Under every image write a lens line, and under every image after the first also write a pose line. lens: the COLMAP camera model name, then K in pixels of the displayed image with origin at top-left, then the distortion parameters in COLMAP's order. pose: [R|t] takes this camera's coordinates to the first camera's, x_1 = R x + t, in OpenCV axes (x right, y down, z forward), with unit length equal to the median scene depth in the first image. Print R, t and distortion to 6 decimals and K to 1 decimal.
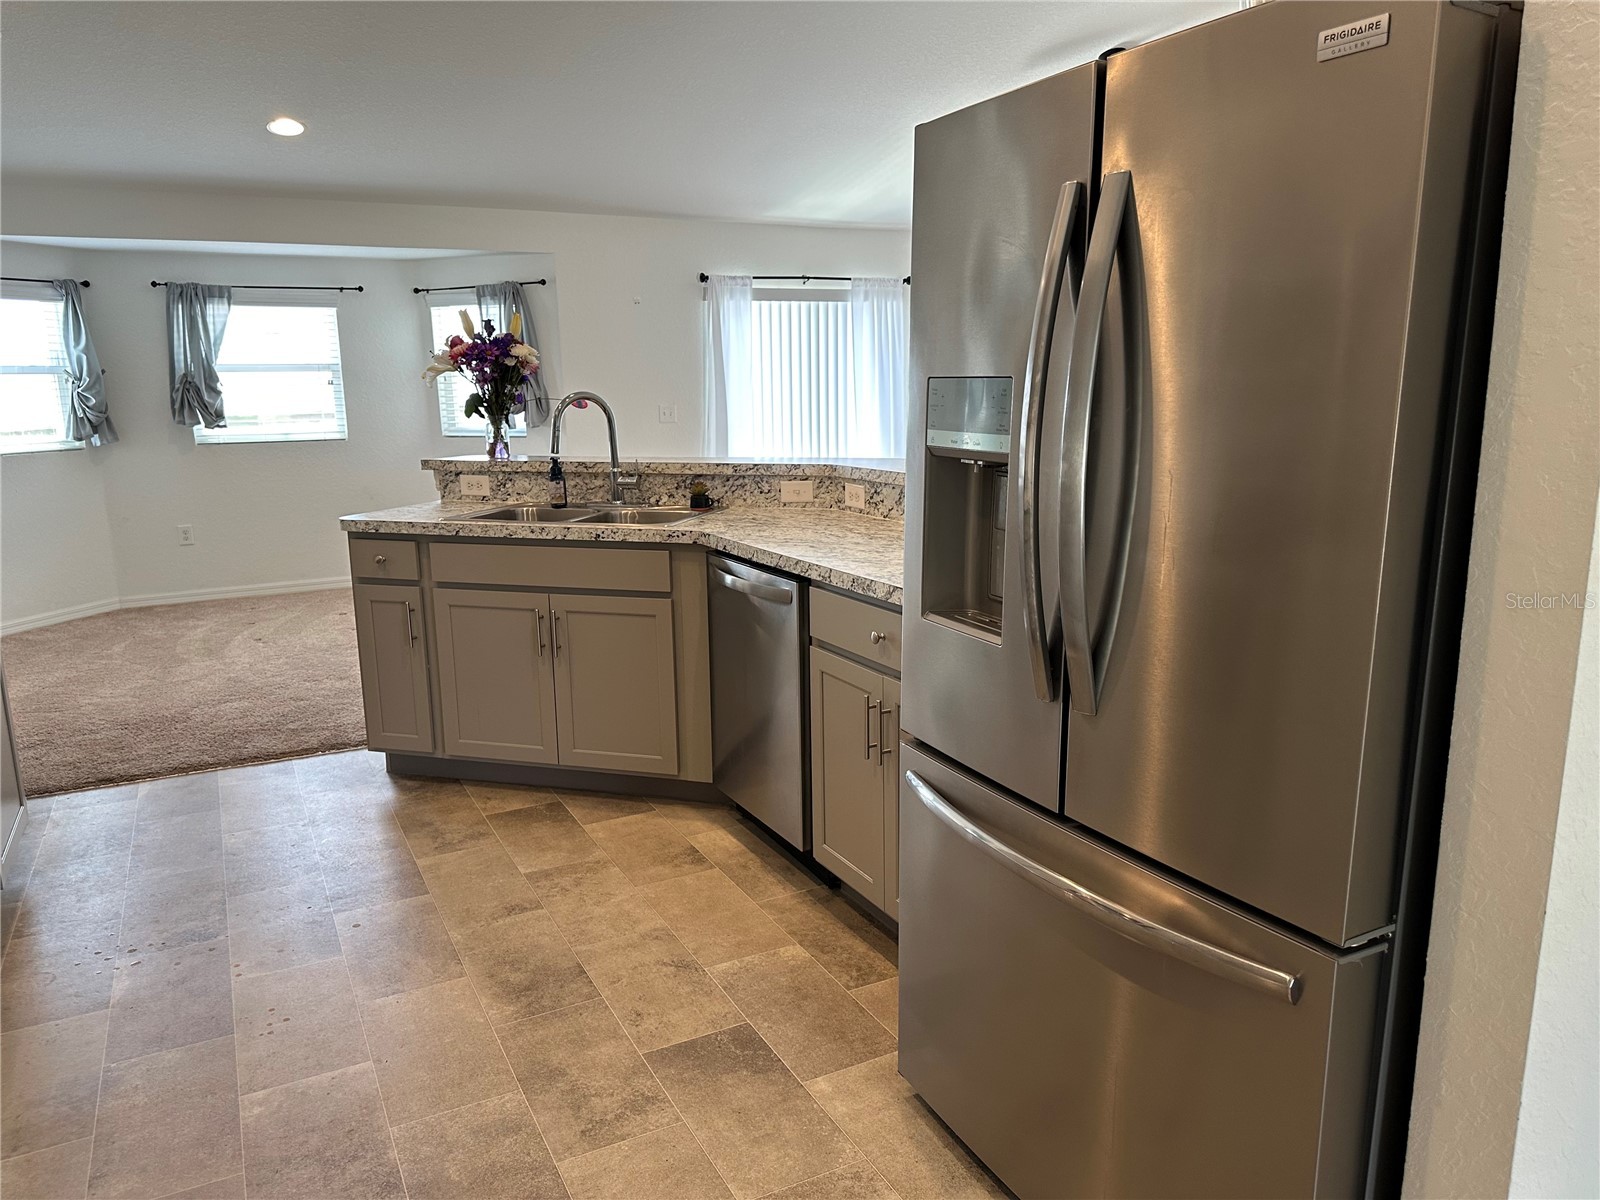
lens RADIAL K [[1116.4, 0, 792.8], [0, 1116.4, 604.5], [0, 0, 1]] dist [0.127384, -0.211332]
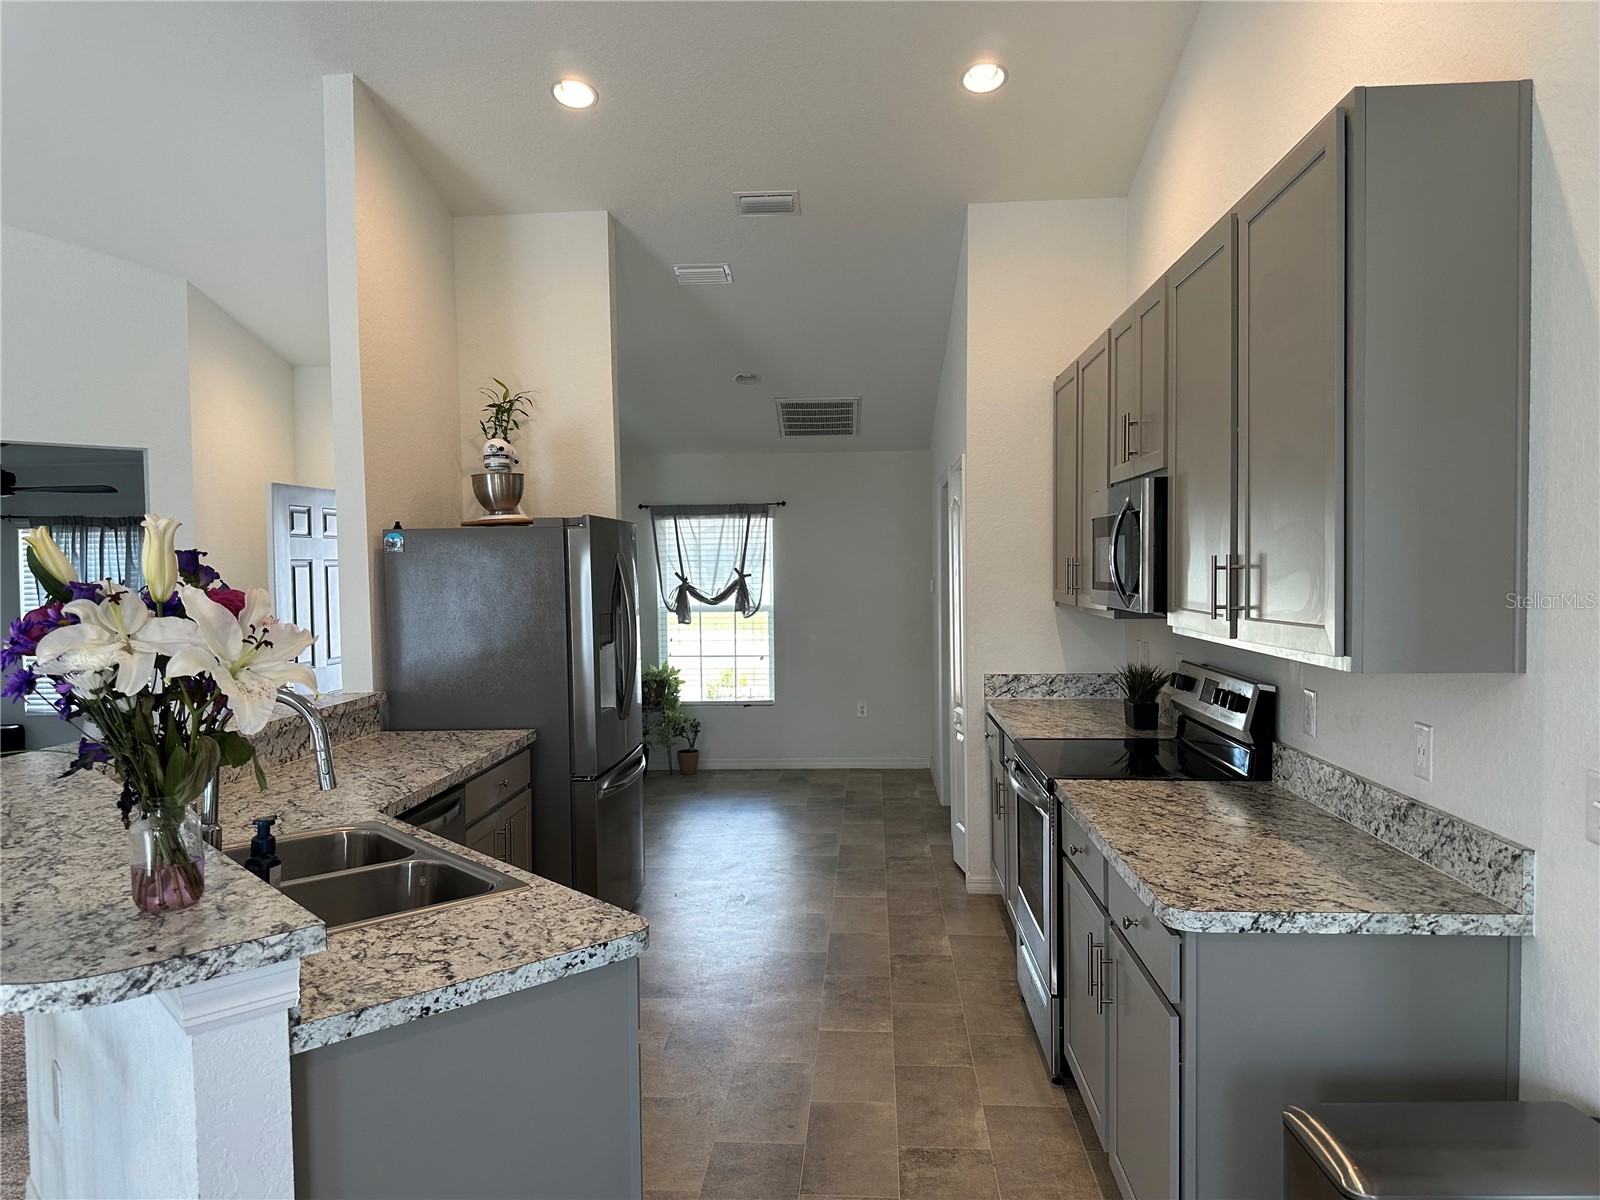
lens RADIAL K [[1114.8, 0, 799.8], [0, 1114.8, 614.5], [0, 0, 1]] dist [0.080672, -0.102504]
pose [[-0.856751, 0.007177, 0.515681, -0.506856], [0.130904, 0.970183, 0.203981, -0.218513], [-0.498841, 0.242265, -0.832145, 0.947205]]
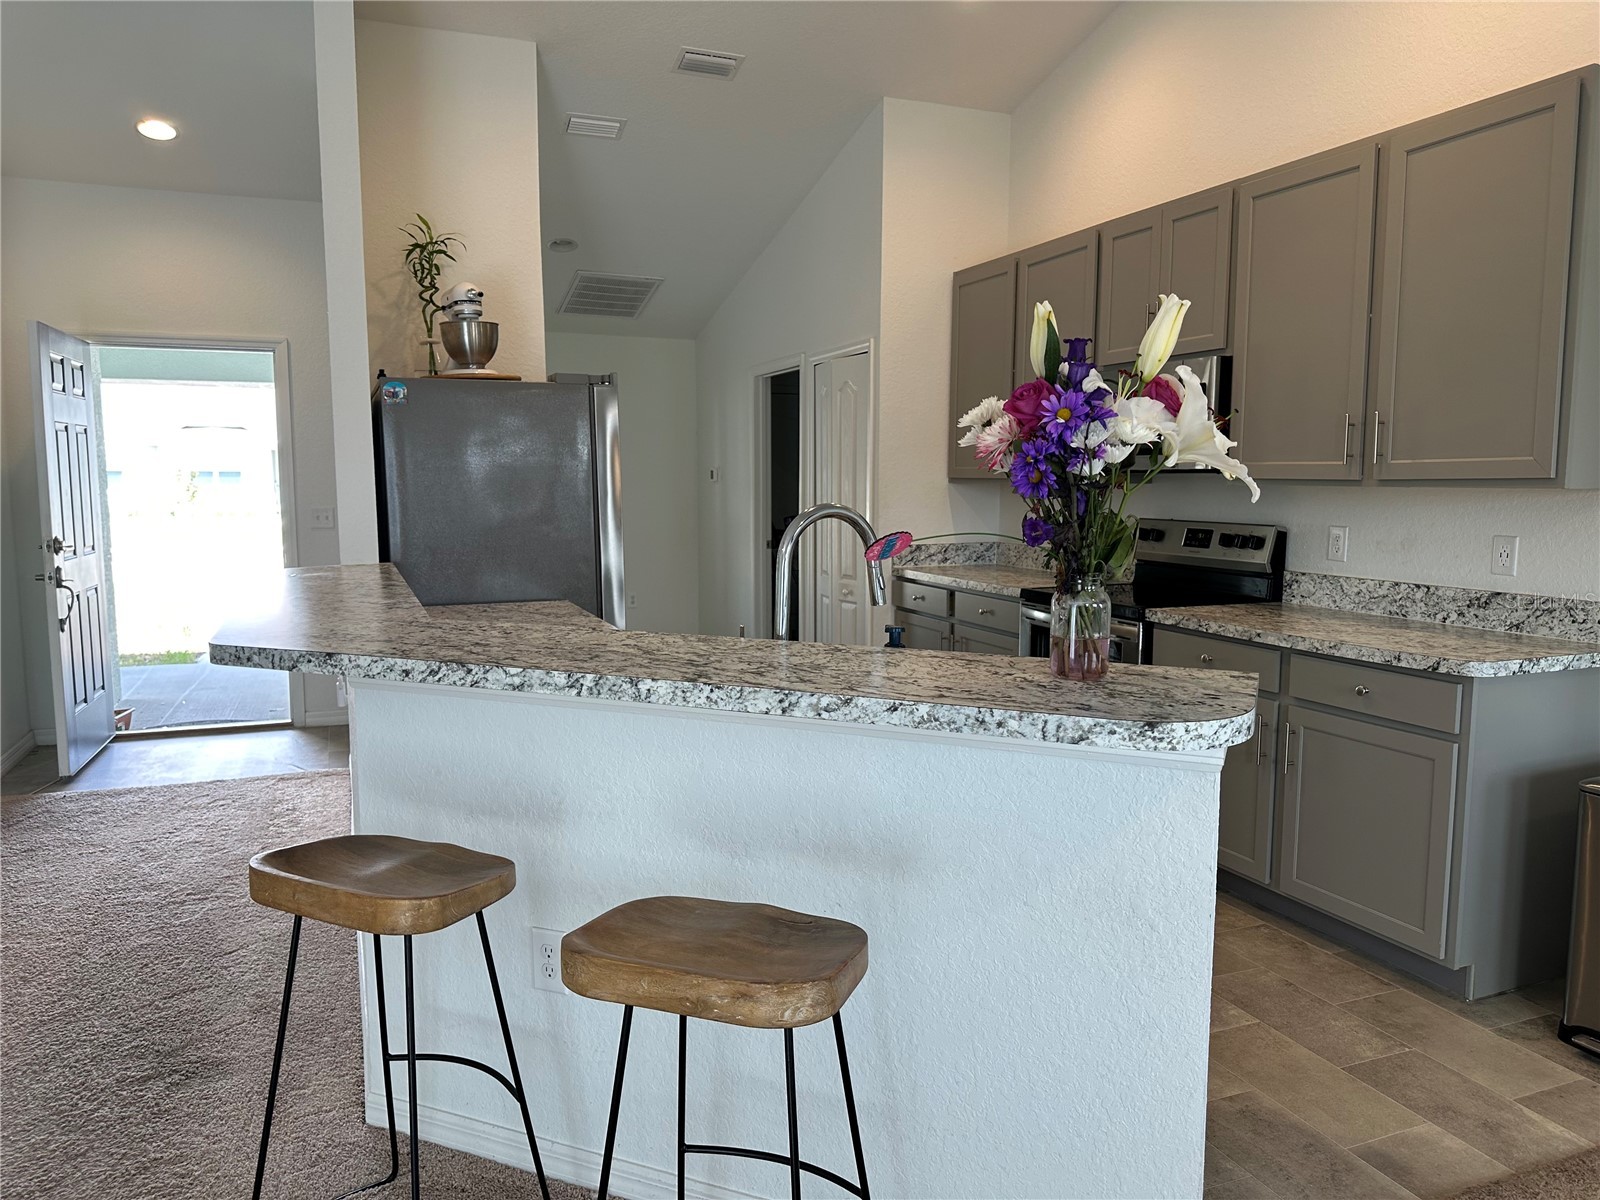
lens RADIAL K [[1120.6, 0, 805.2], [0, 1120.6, 606.7], [0, 0, 1]] dist [0.054388, -0.068096]
pose [[-0.995862, 0.008809, 0.090455, -0.160641], [0.036396, 0.950651, 0.308120, -0.223281], [-0.083276, 0.310137, -0.947038, 1.099828]]
